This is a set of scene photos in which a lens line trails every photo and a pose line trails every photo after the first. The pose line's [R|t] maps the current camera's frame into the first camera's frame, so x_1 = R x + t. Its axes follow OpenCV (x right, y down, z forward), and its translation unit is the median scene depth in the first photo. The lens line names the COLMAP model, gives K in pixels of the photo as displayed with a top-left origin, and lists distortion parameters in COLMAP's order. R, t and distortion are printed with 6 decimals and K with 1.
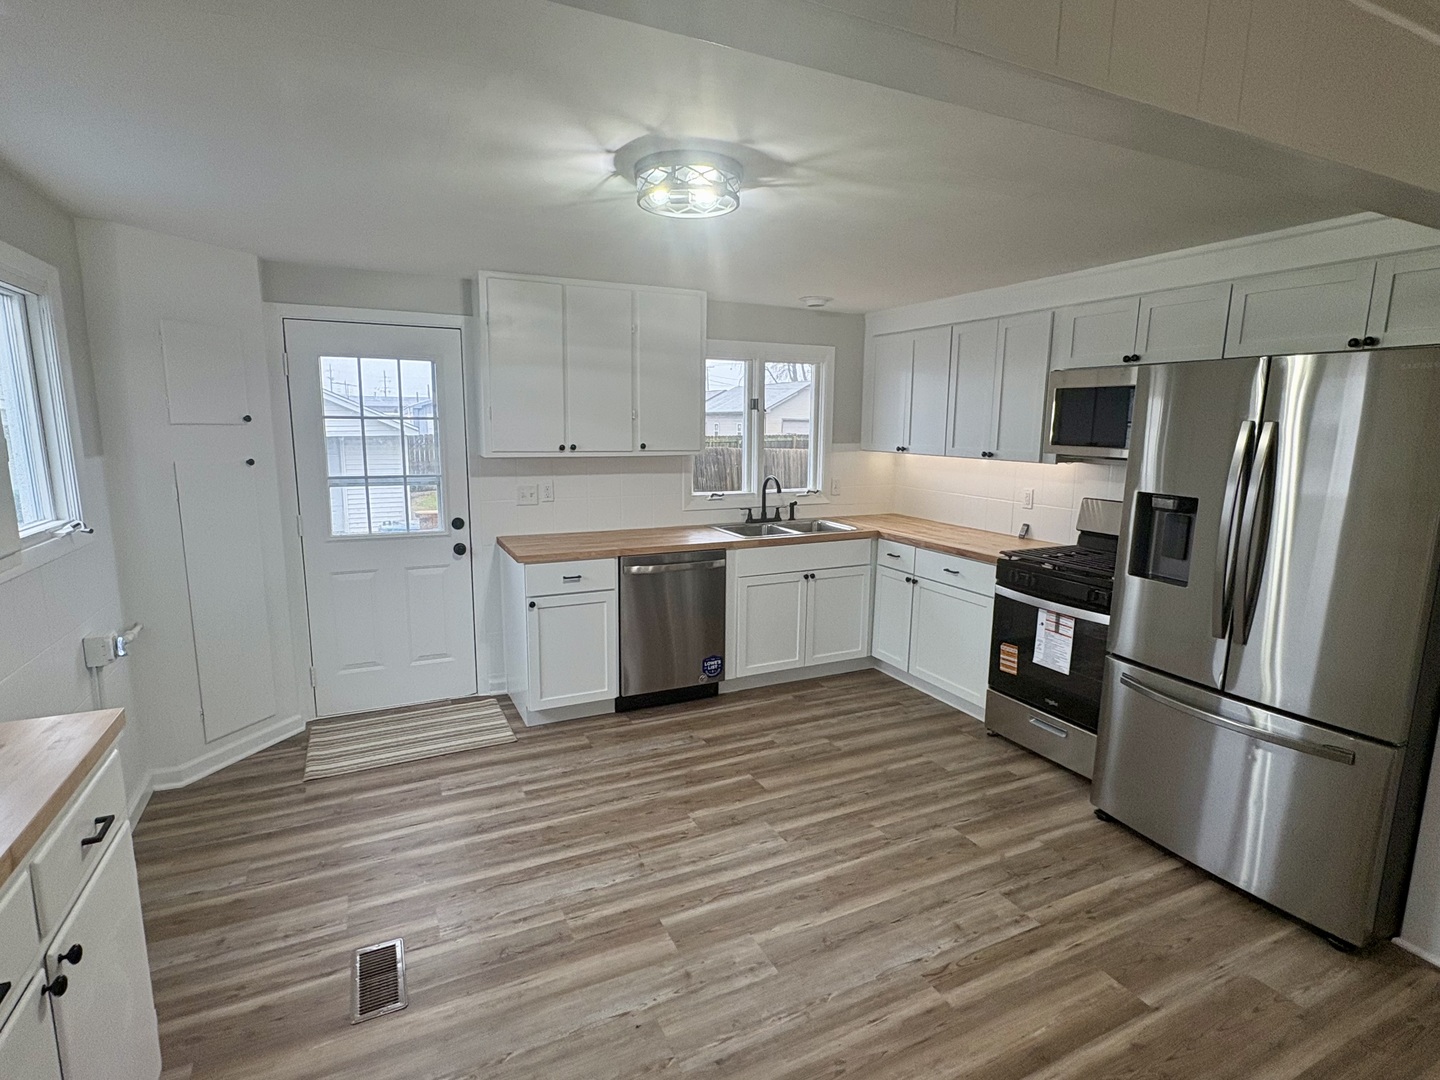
lens RADIAL K [[724.0, 0, 719.0], [0, 724.0, 542.5], [0, 0, 1]] dist [-0.000639, 0.000413]
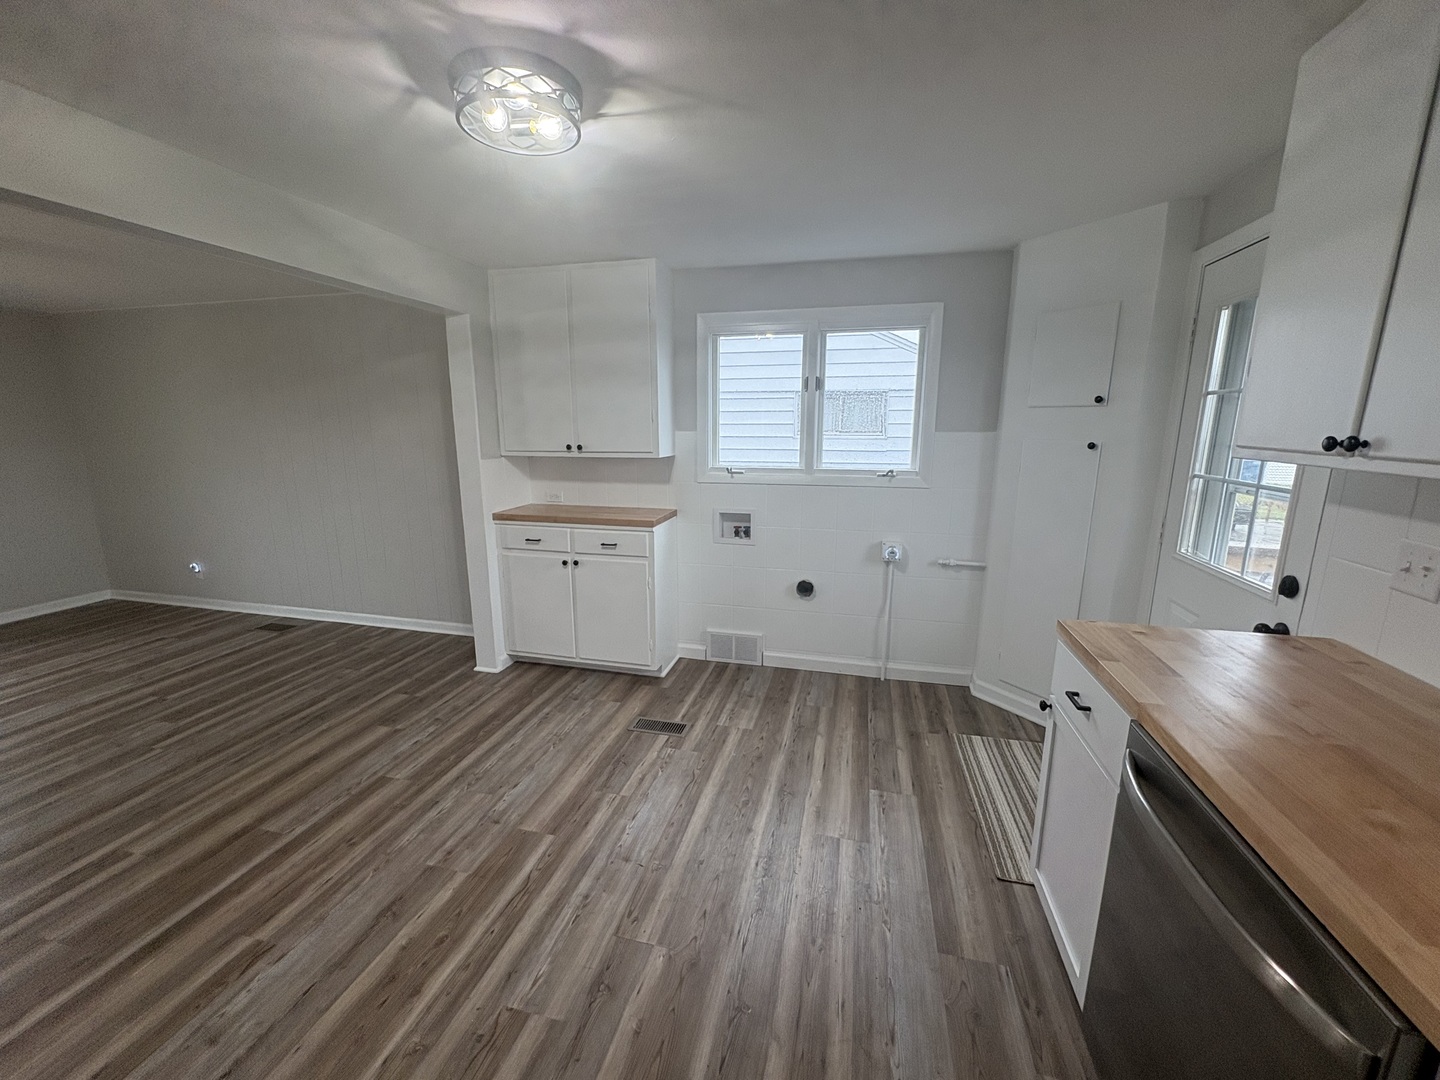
lens RADIAL K [[572.0, 0, 721.1], [0, 572.0, 539.6], [0, 0, 1]] dist [0.000424, 0.000139]
pose [[-0.639484, 0.144563, -0.755091, 0.259034], [-0.131955, 0.946948, 0.293047, -0.154807], [0.757396, 0.287037, -0.586482, 1.134056]]
